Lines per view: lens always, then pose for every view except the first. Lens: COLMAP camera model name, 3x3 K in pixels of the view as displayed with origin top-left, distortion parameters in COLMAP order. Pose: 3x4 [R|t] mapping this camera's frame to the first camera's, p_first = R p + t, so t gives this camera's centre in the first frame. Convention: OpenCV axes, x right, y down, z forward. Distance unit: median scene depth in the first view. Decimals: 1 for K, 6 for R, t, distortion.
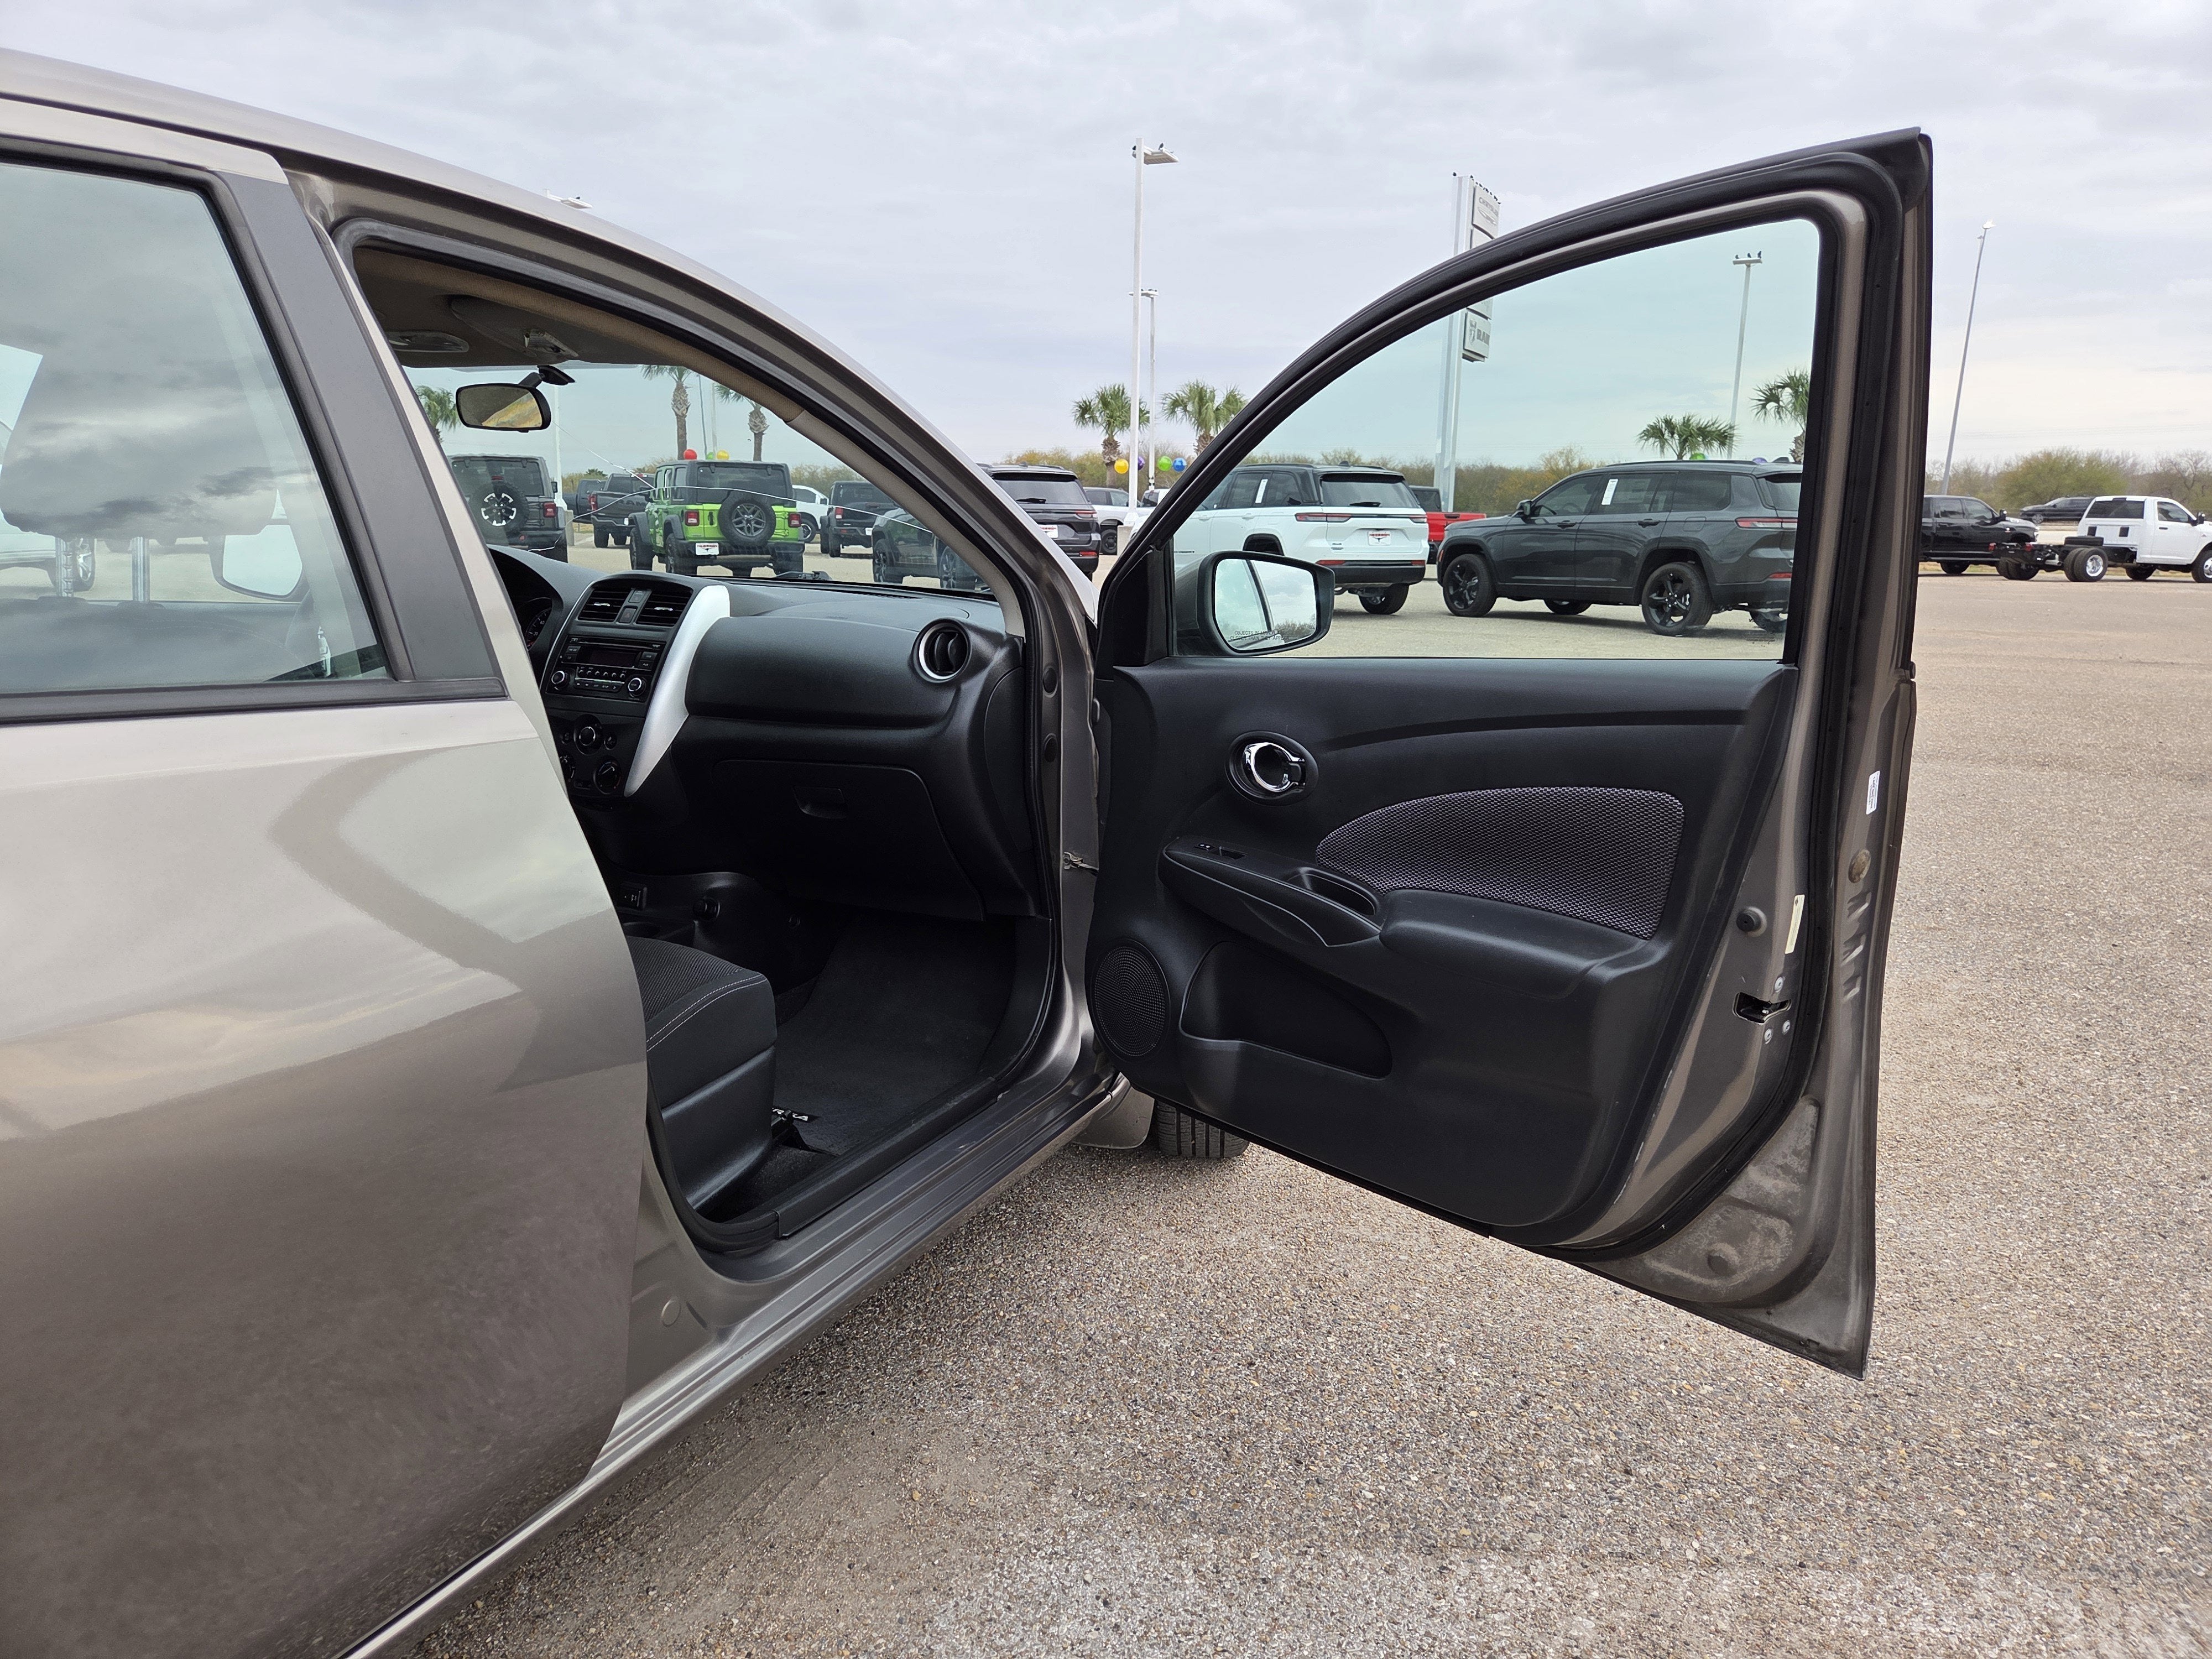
lens RADIAL K [[1465.0, 0, 1117.2], [0, 1465.0, 828.7], [0, 0, 1]] dist [0.031889, -0.030505]
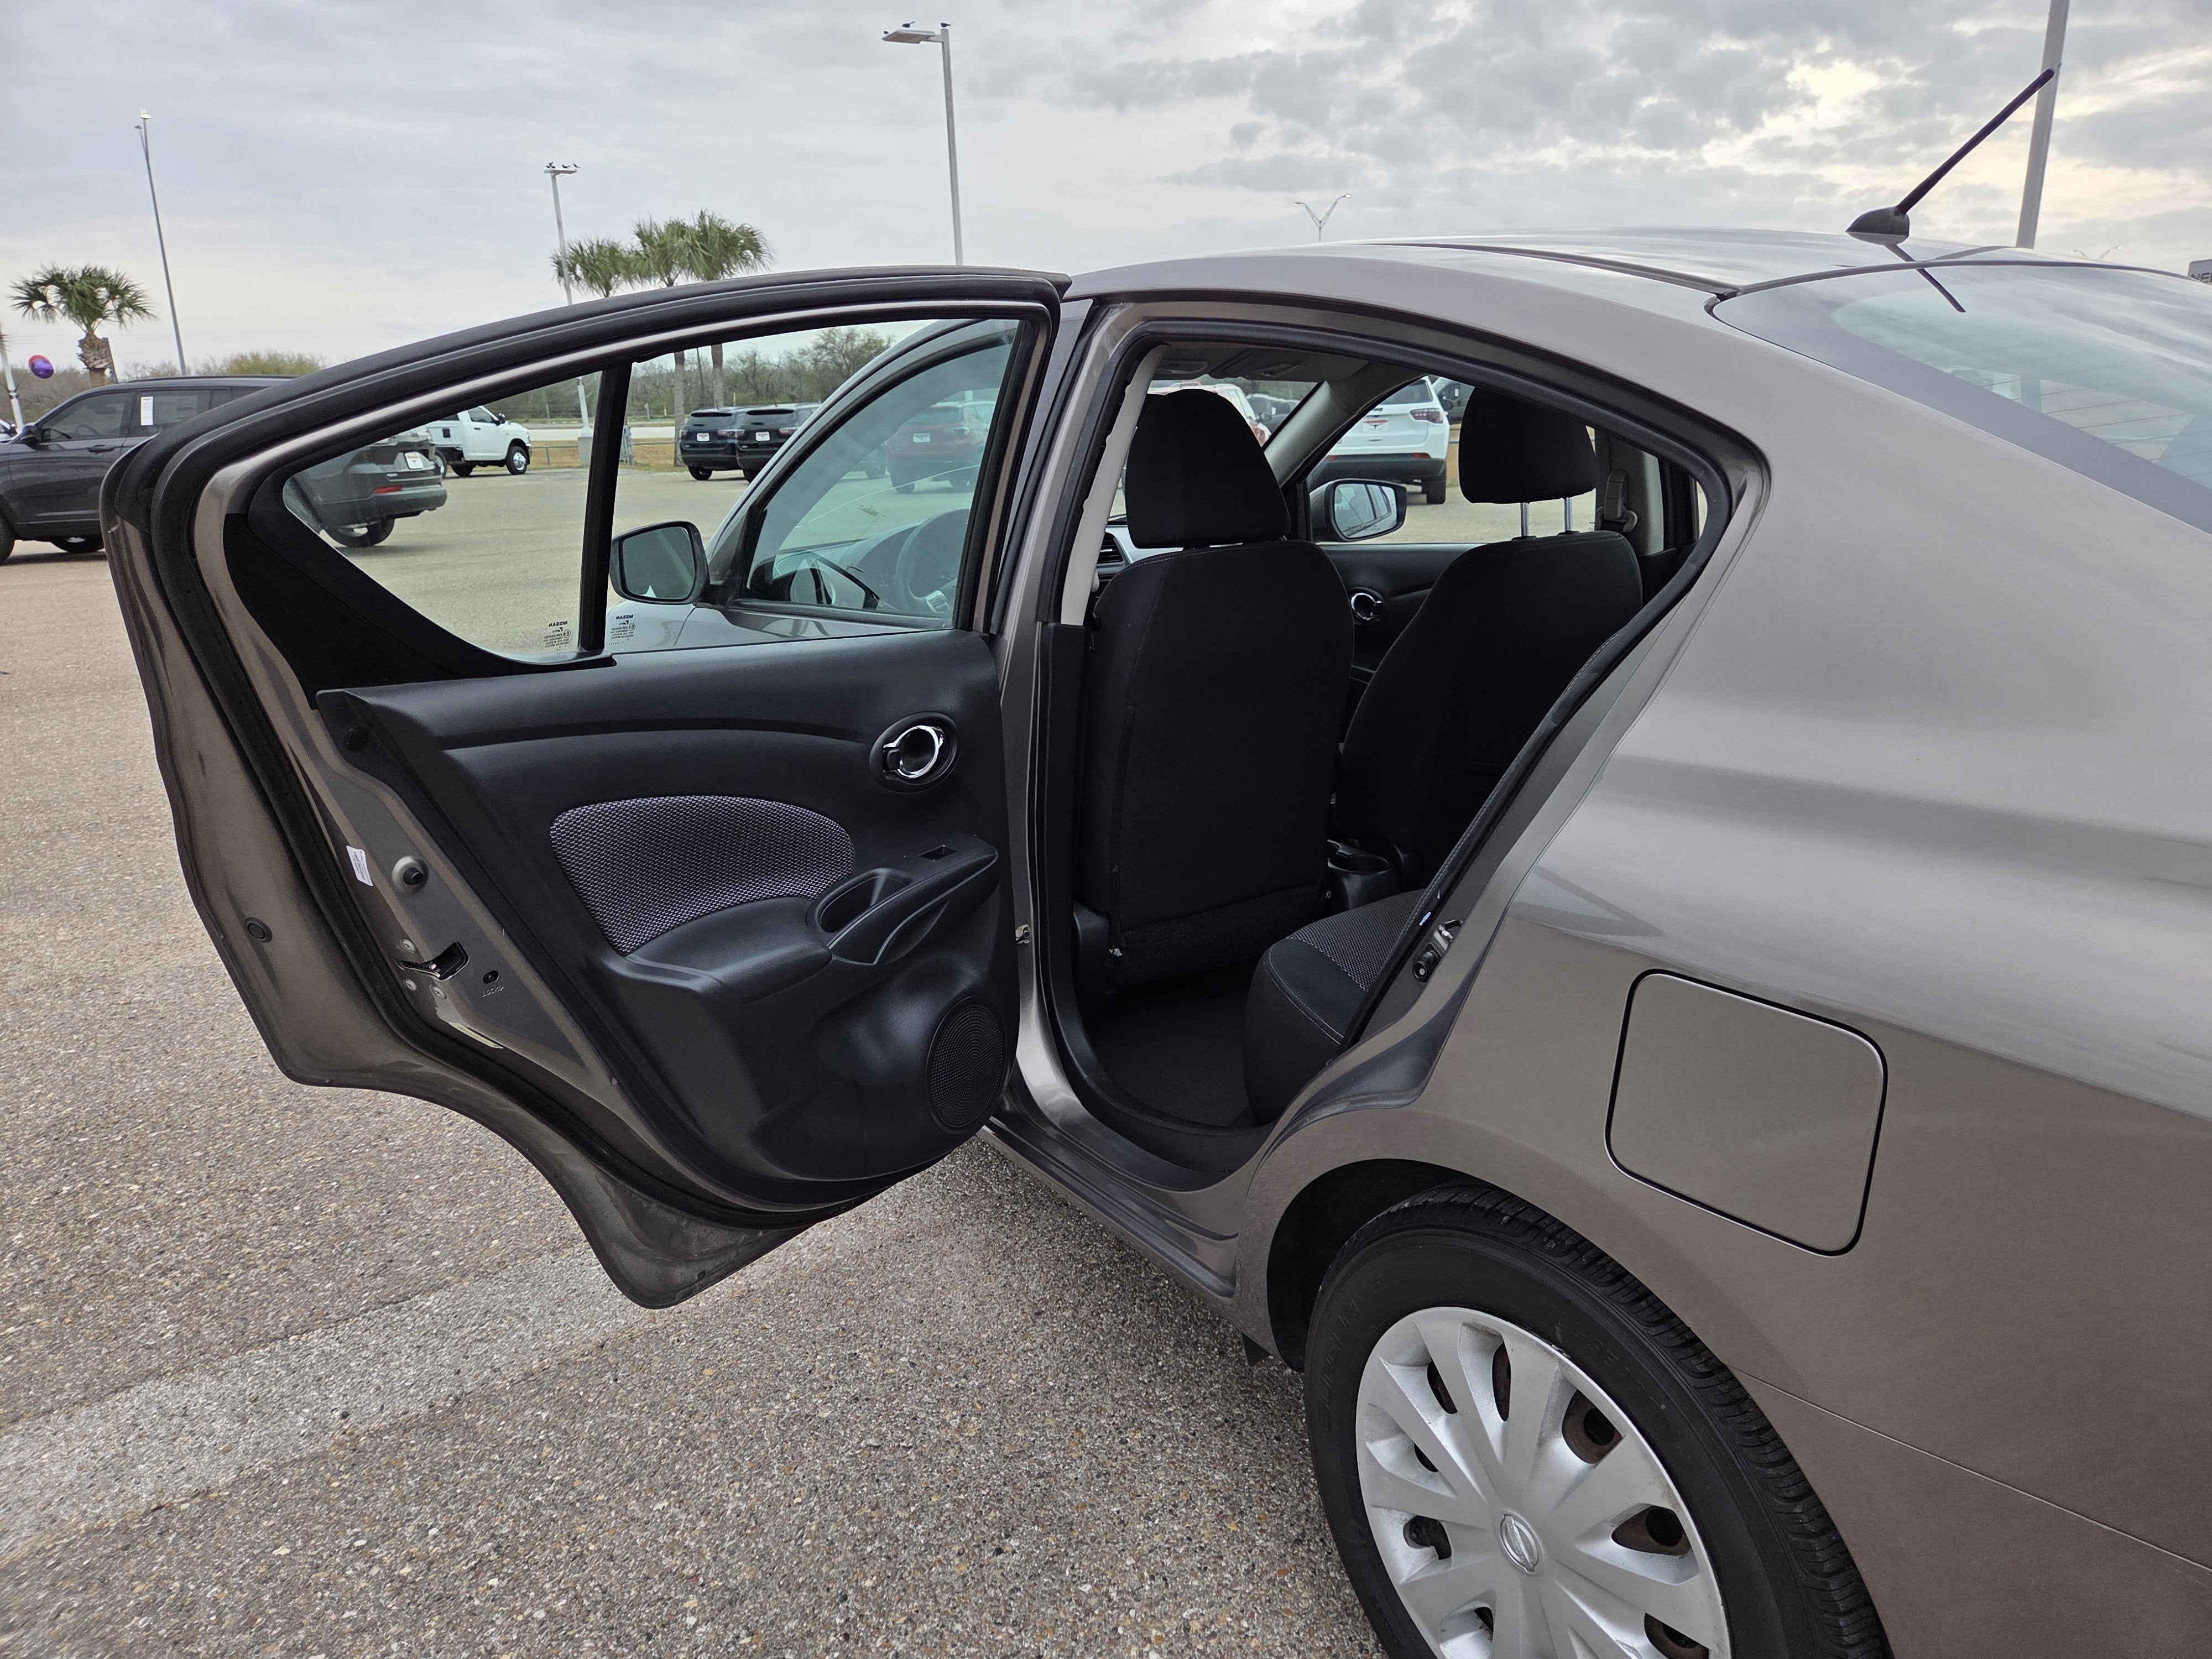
lens RADIAL K [[1465.0, 0, 1093.2], [0, 1465.0, 850.2], [0, 0, 1]] dist [0.031889, -0.030505]
pose [[0.482934, -0.275295, 0.831257, -0.191620], [0.212104, 0.957802, 0.193978, -0.020742], [-0.849580, 0.082635, 0.520946, 0.049854]]
